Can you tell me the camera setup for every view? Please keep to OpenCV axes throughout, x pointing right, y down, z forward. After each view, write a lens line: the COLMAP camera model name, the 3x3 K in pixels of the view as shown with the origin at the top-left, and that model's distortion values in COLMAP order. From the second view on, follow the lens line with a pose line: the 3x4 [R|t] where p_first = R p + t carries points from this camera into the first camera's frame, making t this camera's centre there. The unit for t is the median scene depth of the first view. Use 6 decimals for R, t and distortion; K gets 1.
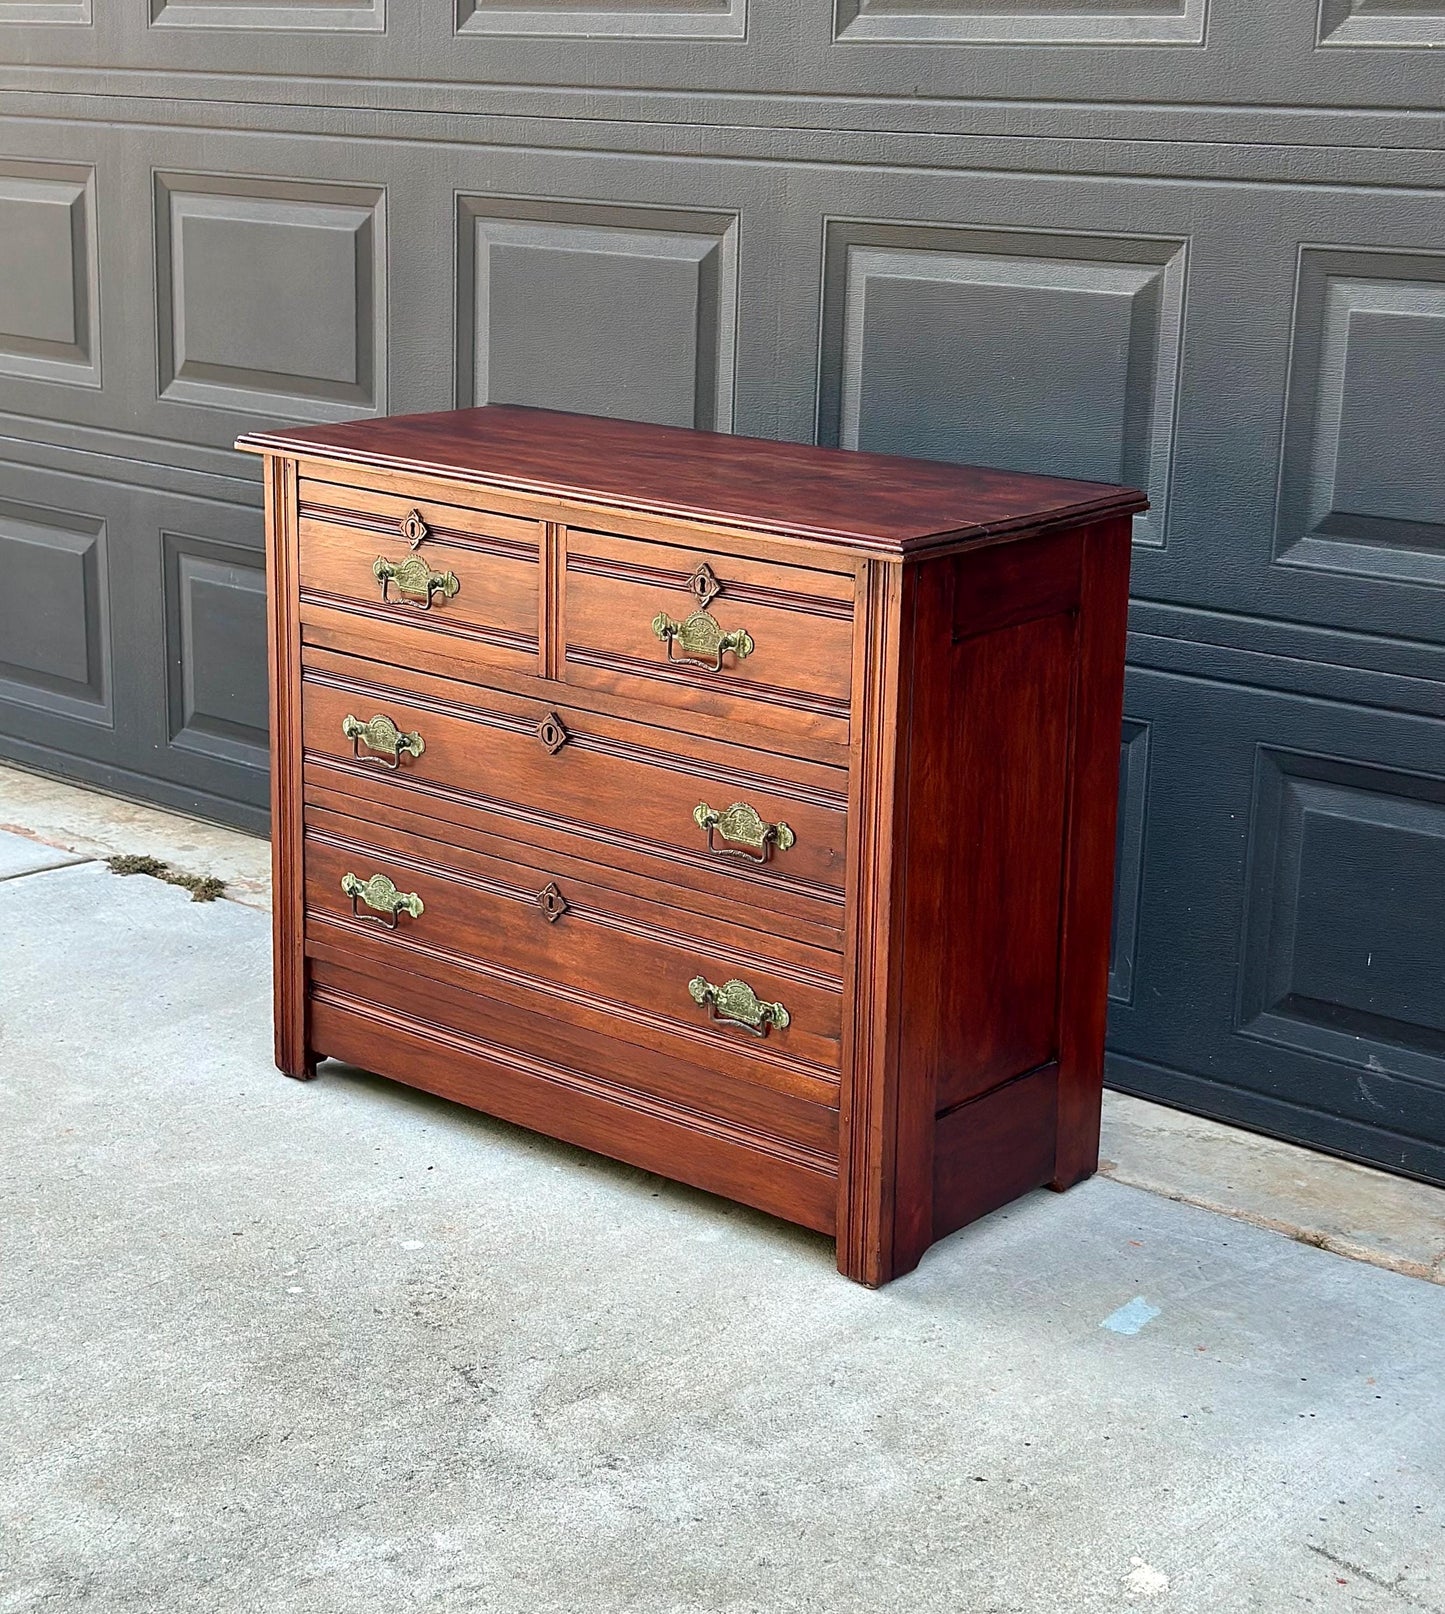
lens RADIAL K [[2778.2, 0, 720.2], [0, 2778.2, 771.9], [0, 0, 1]] dist [0.147315, -0.173700]
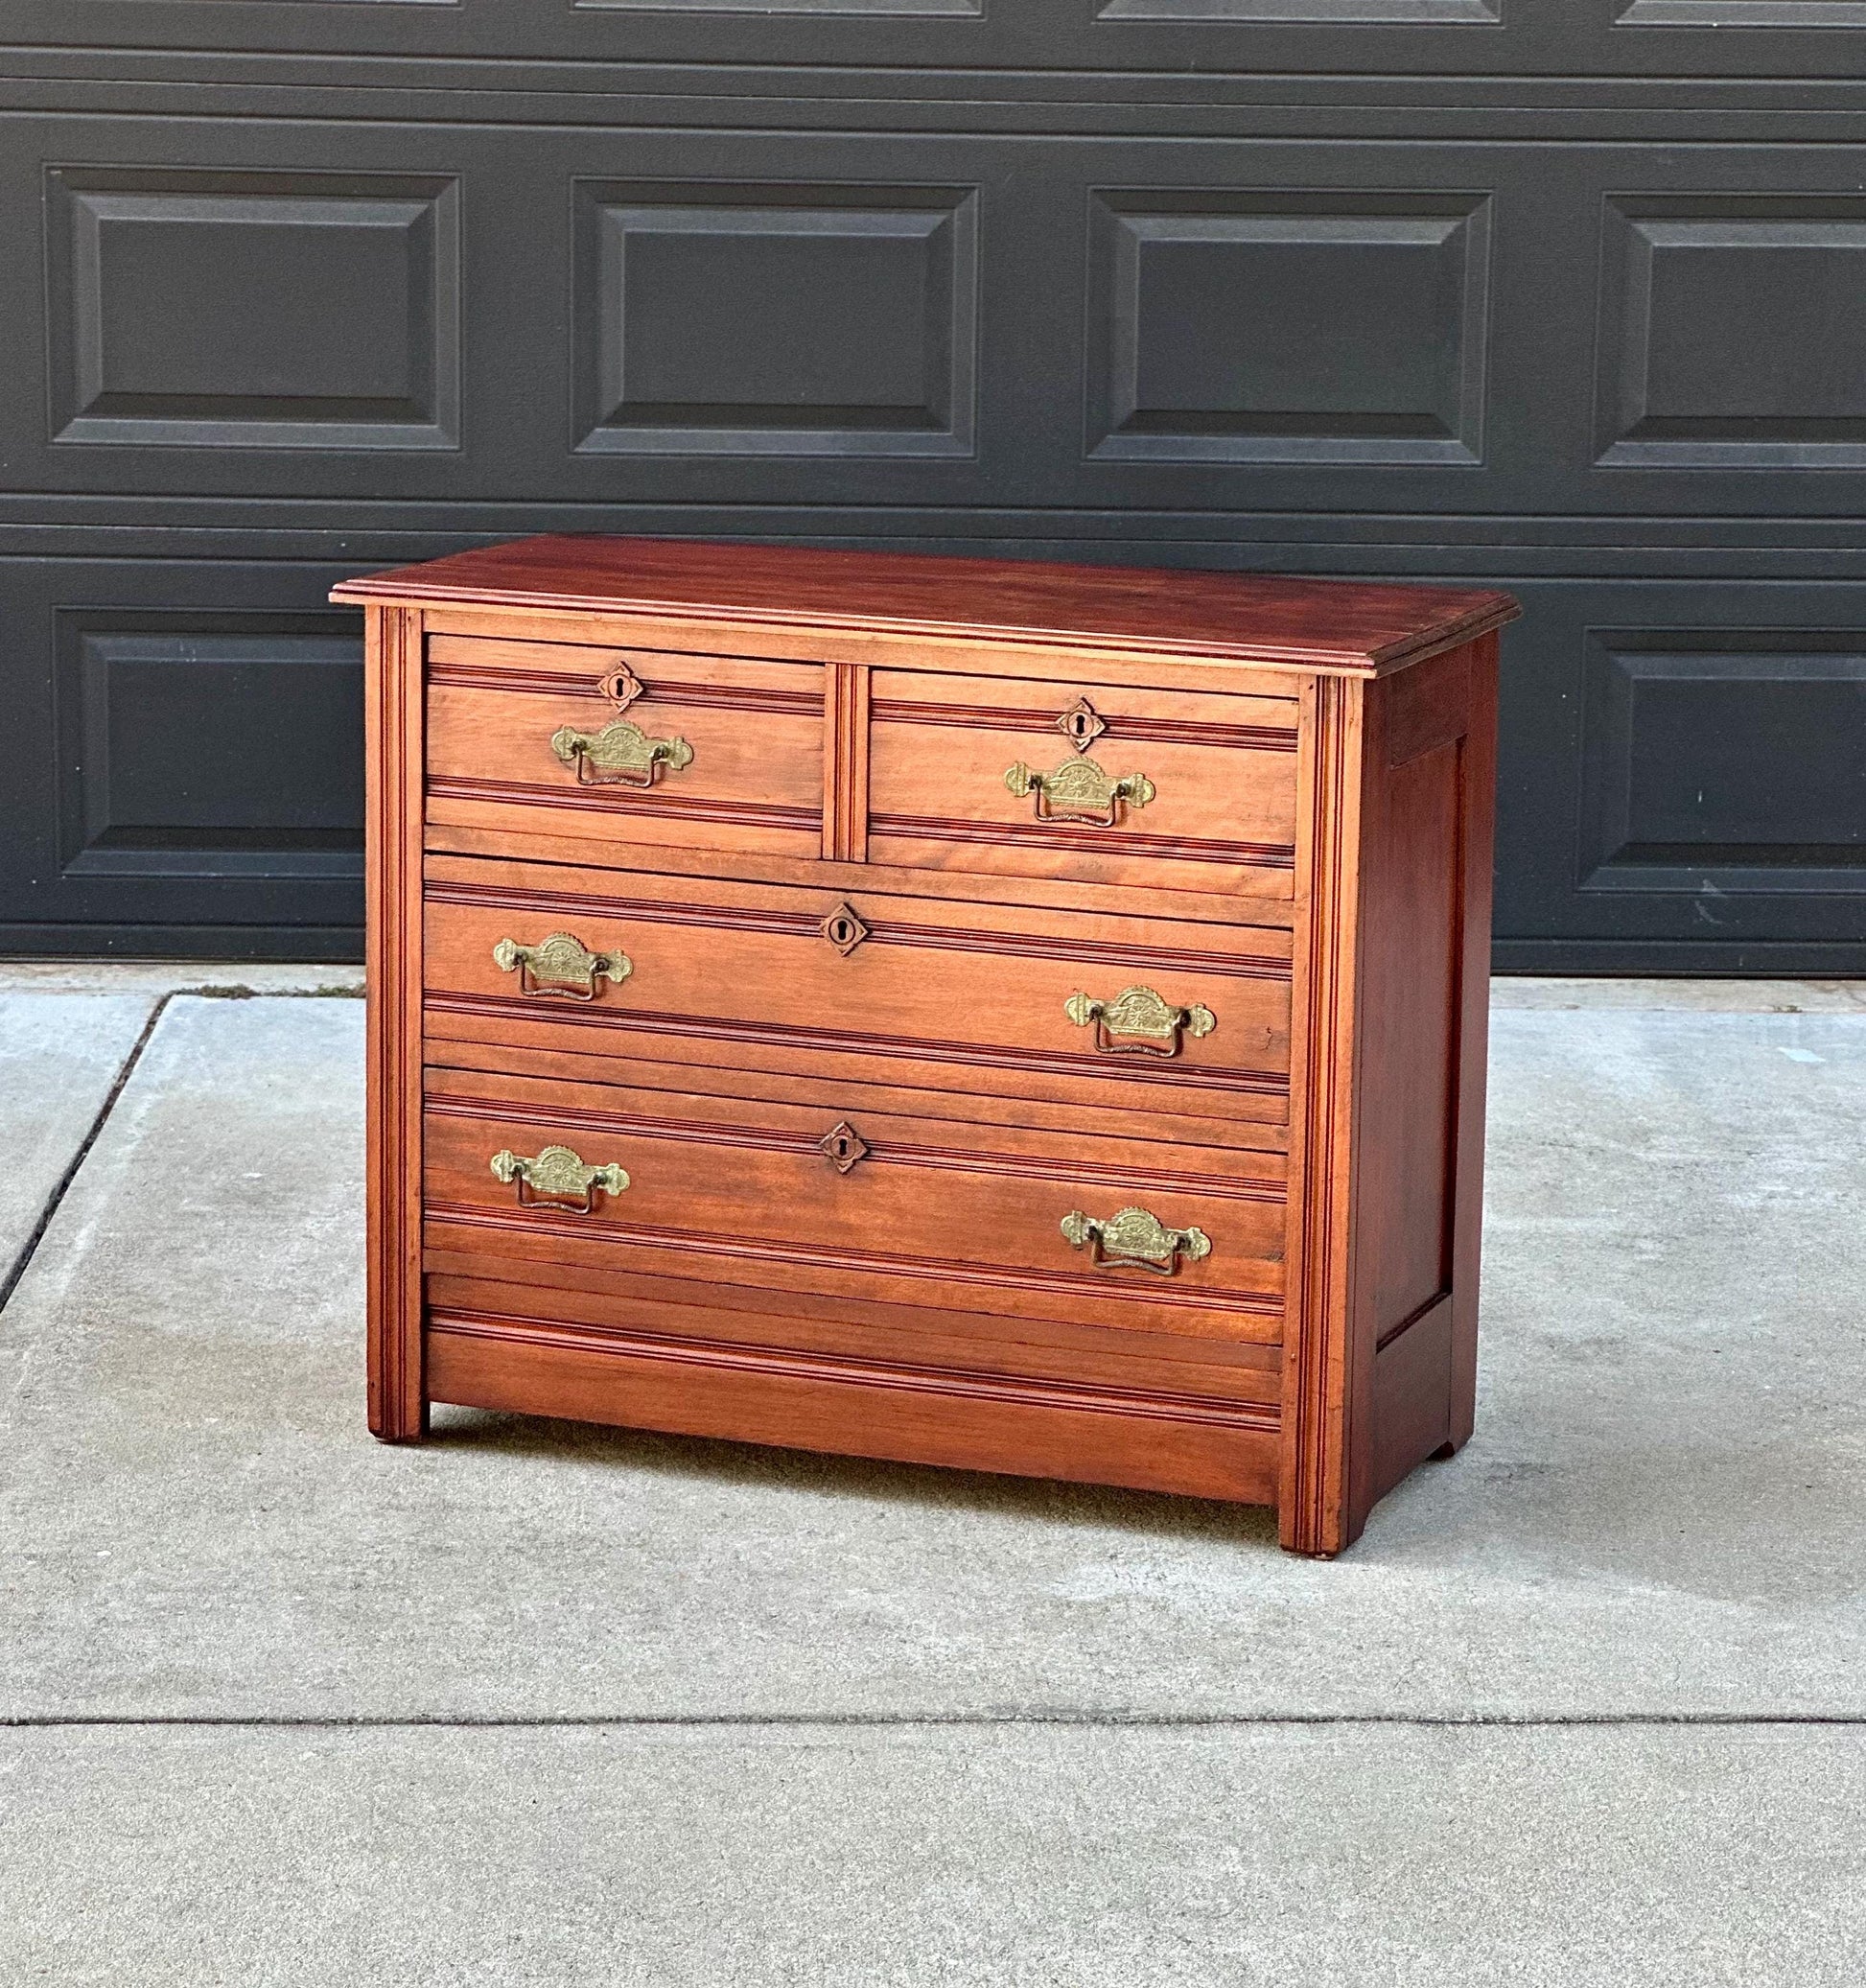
lens RADIAL K [[6153.4, 0, 933.0], [0, 6153.4, 994.0], [0, 0, 1]] dist [-0.426627, 0.403223]
pose [[0.948718, -0.071489, 0.307935, -0.570921], [0.086804, 0.995563, -0.036311, 0.069403], [-0.303973, 0.061179, 0.950714, -0.664584]]
